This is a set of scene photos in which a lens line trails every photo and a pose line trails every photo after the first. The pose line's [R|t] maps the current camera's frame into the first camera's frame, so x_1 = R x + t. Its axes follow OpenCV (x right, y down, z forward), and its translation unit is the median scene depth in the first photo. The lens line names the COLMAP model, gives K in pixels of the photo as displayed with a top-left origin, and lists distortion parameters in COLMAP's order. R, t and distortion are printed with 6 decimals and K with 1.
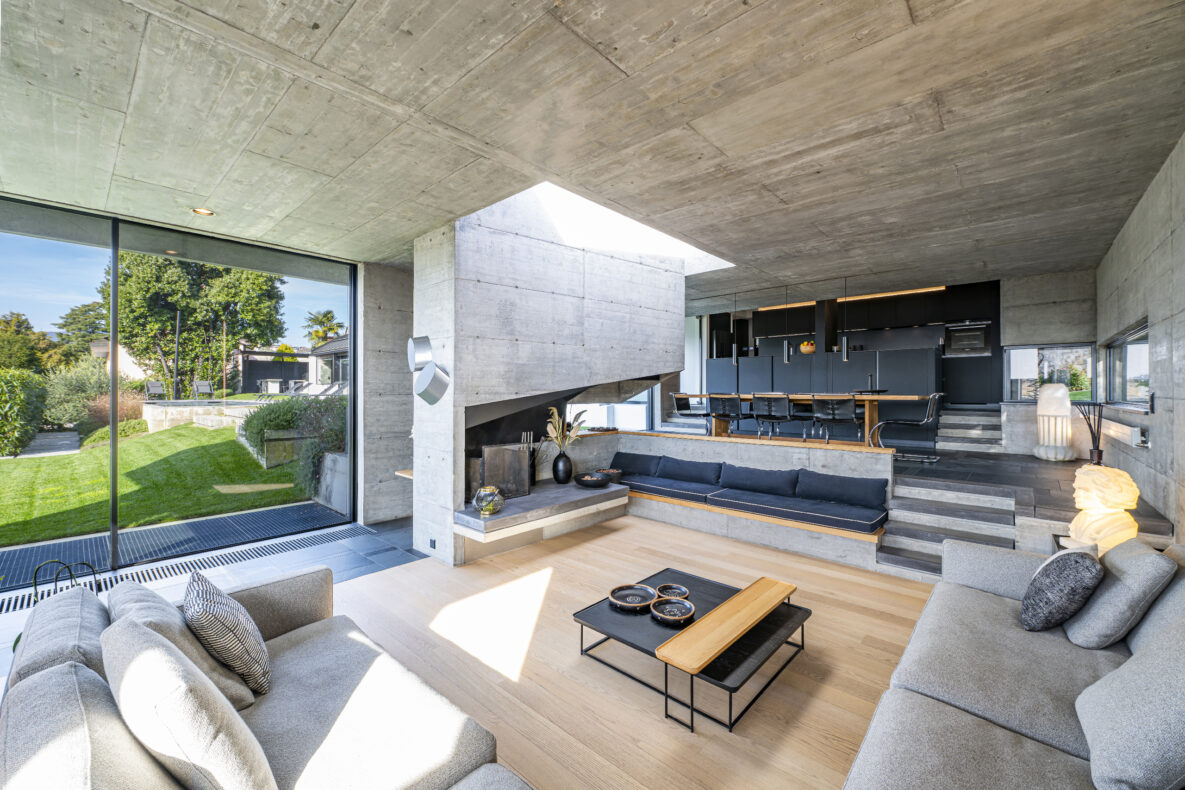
lens RADIAL K [[468.6, 0, 601.9], [0, 468.6, 392.5], [0, 0, 1]] dist [-0.001629, 0.000012]
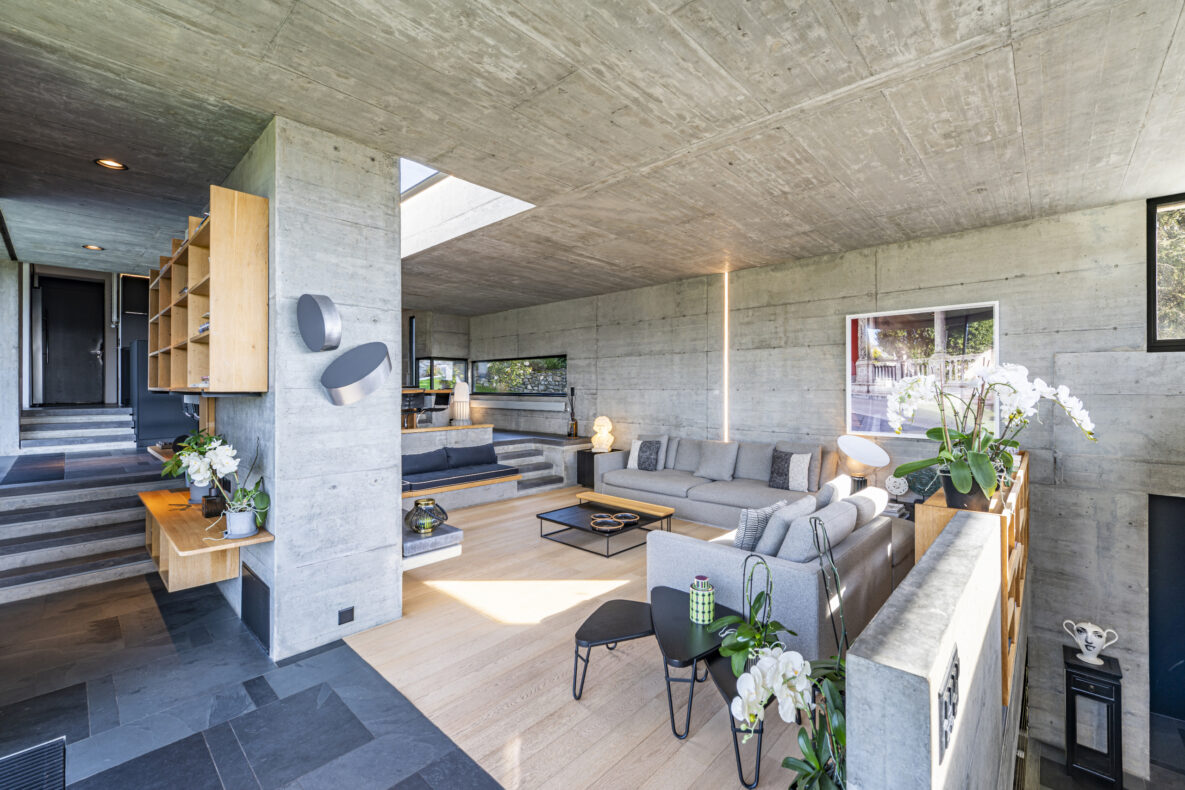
lens RADIAL K [[495.6, 0, 601.9], [0, 495.6, 390.7], [0, 0, 1]] dist [-0.003379, -0.000091]
pose [[0.018854, -0.004553, 0.999812, -0.978650], [0.000196, 0.999990, 0.004550, 0.003384], [-0.999822, 0.000110, 0.018854, 0.587835]]
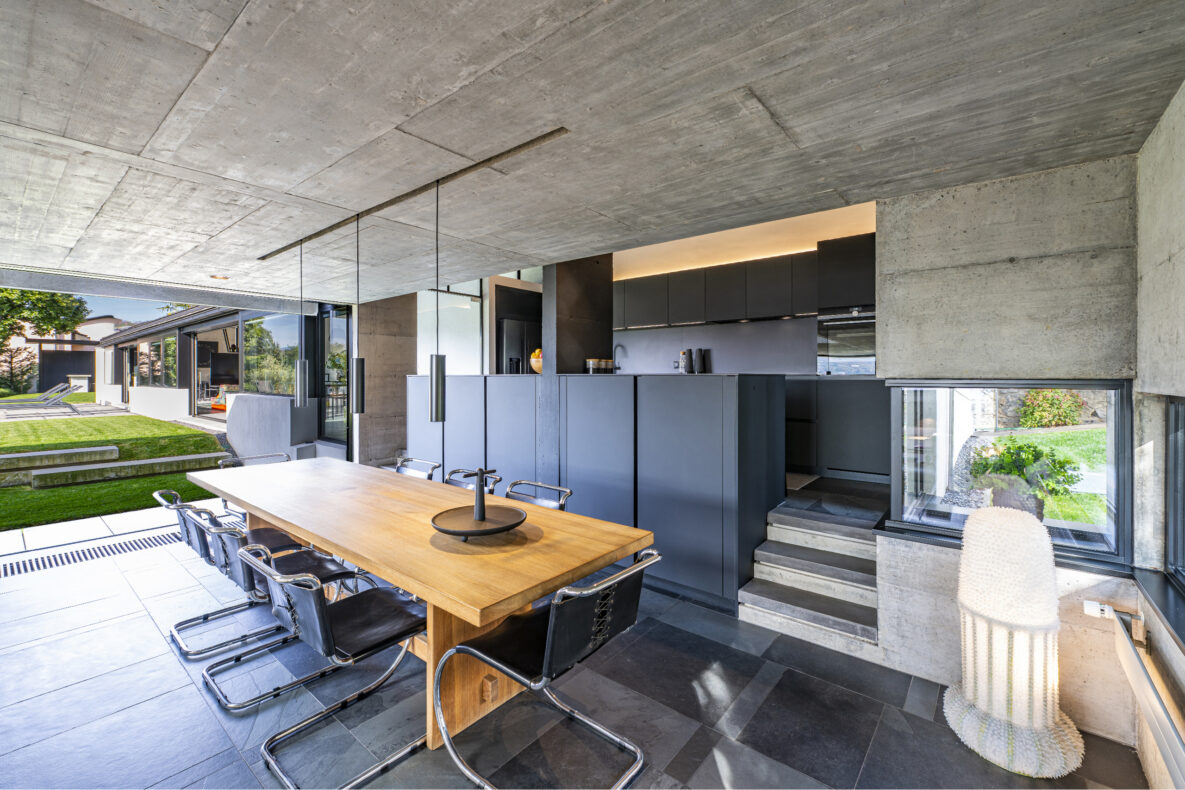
lens RADIAL K [[495.6, 0, 593.1], [0, 495.6, 382.0], [0, 0, 1]] dist [-0.003379, -0.000091]
pose [[0.998755, 0.000792, 0.049878, 0.835890], [-0.000996, 0.999991, 0.004077, -0.135156], [-0.049874, -0.004121, 0.998747, 0.849260]]
